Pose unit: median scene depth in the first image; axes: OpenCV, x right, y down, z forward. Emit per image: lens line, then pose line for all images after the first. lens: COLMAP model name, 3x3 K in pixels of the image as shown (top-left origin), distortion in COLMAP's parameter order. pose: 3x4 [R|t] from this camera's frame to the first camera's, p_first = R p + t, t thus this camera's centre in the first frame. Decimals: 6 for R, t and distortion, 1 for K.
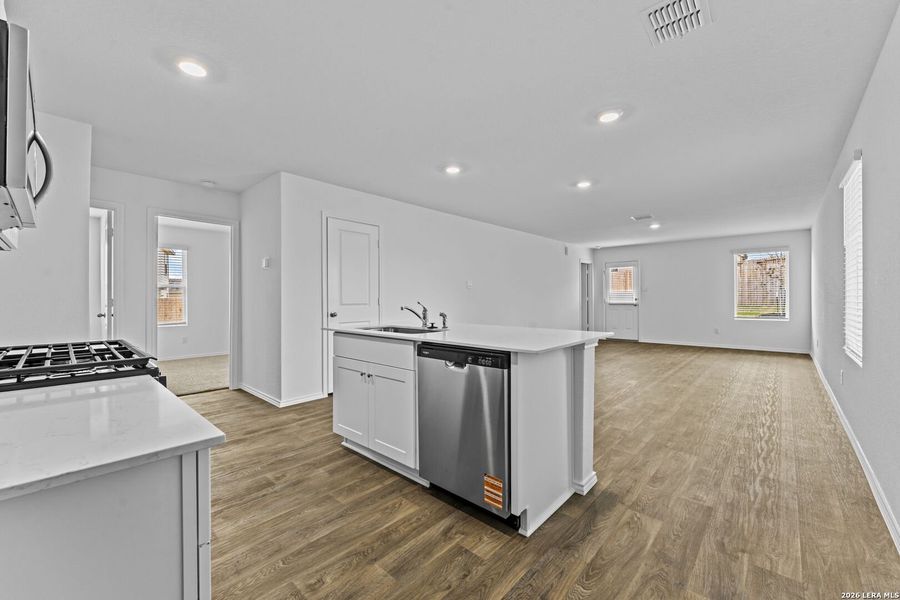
lens RADIAL K [[365.3, 0, 453.0], [0, 365.3, 305.6], [0, 0, 1]] dist [-0.001964, -0.000396]
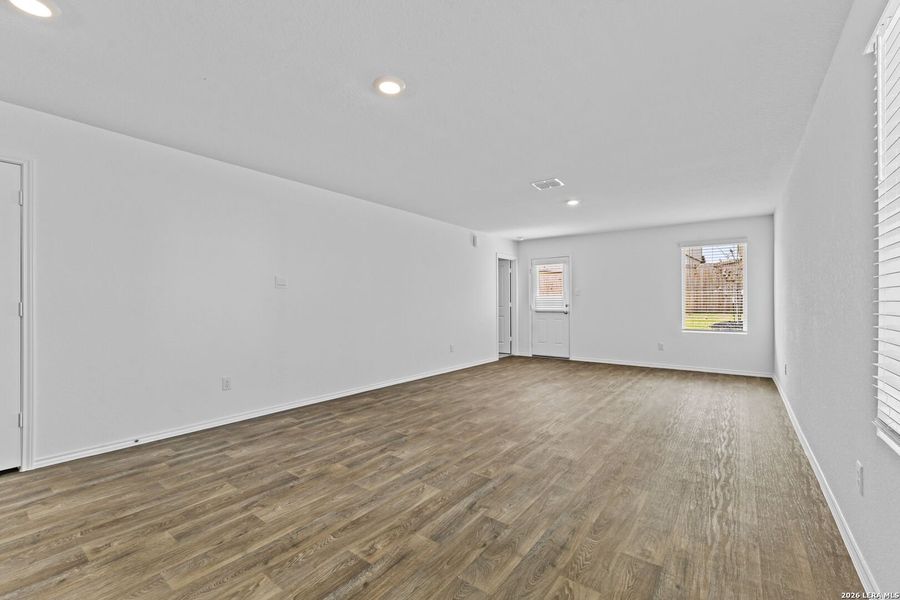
lens RADIAL K [[390.5, 0, 450.0], [0, 390.5, 300.0], [0, 0, 1]] dist [-0.007808, 0.000477]
pose [[0.995314, 0.005023, 0.096570, 0.159564], [-0.002265, 0.999587, -0.028642, -0.003639], [-0.096674, 0.028289, 0.994914, 0.176541]]
